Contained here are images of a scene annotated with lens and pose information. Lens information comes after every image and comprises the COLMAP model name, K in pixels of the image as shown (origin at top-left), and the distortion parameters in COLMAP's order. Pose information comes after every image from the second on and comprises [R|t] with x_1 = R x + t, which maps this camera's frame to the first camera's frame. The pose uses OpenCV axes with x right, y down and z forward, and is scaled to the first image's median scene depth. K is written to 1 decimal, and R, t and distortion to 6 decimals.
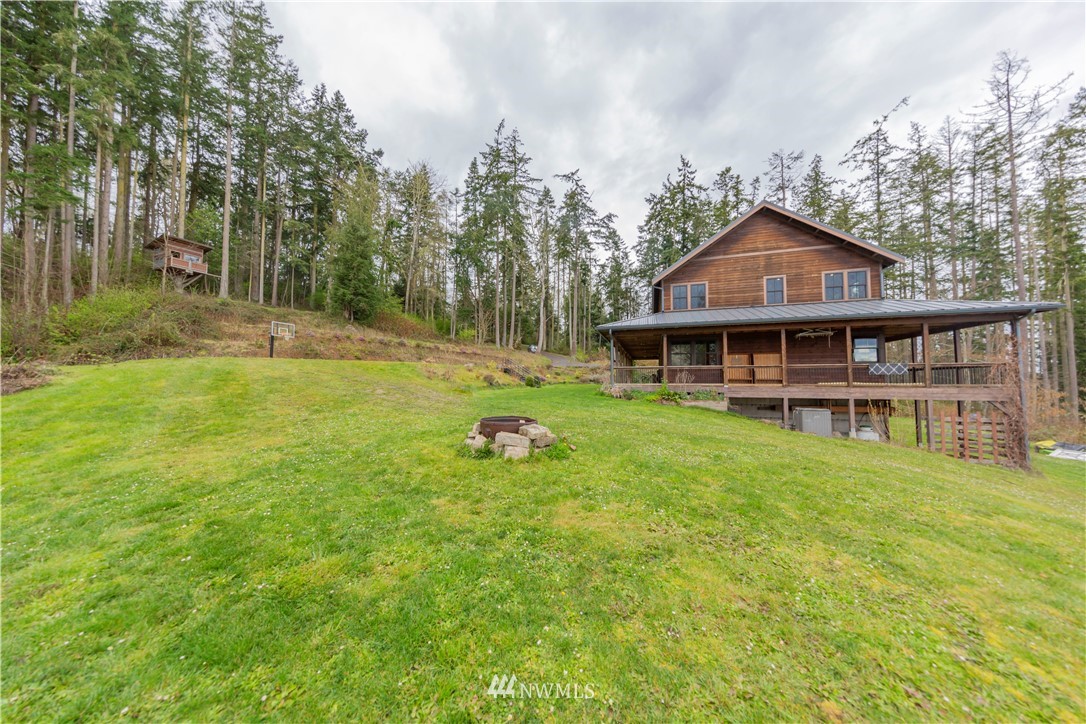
lens RADIAL K [[340.0, 0, 543.9], [0, 340.0, 367.1], [0, 0, 1]] dist [0.001163, 0.000044]
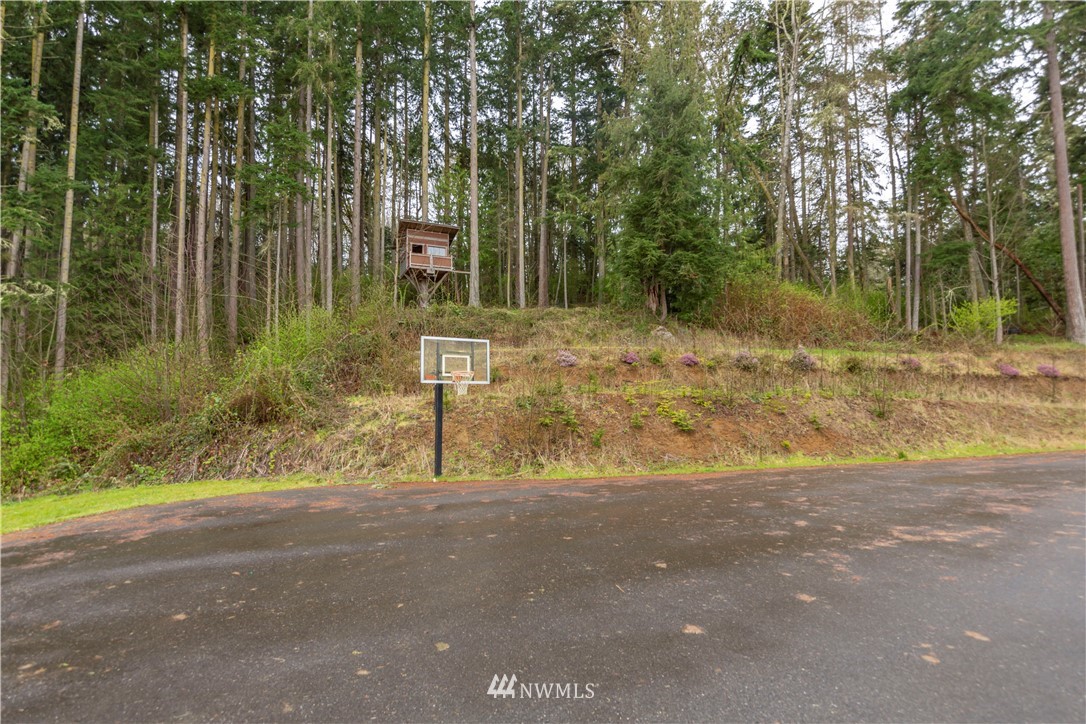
lens RADIAL K [[546.5, 0, 543.0], [0, 546.5, 362.0], [0, 0, 1]] dist [0.003274, 0.000332]
pose [[0.731042, -0.071409, -0.678586, -0.237699], [0.038114, 0.997229, -0.063880, -0.046536], [0.681268, 0.020835, 0.731738, 0.436670]]
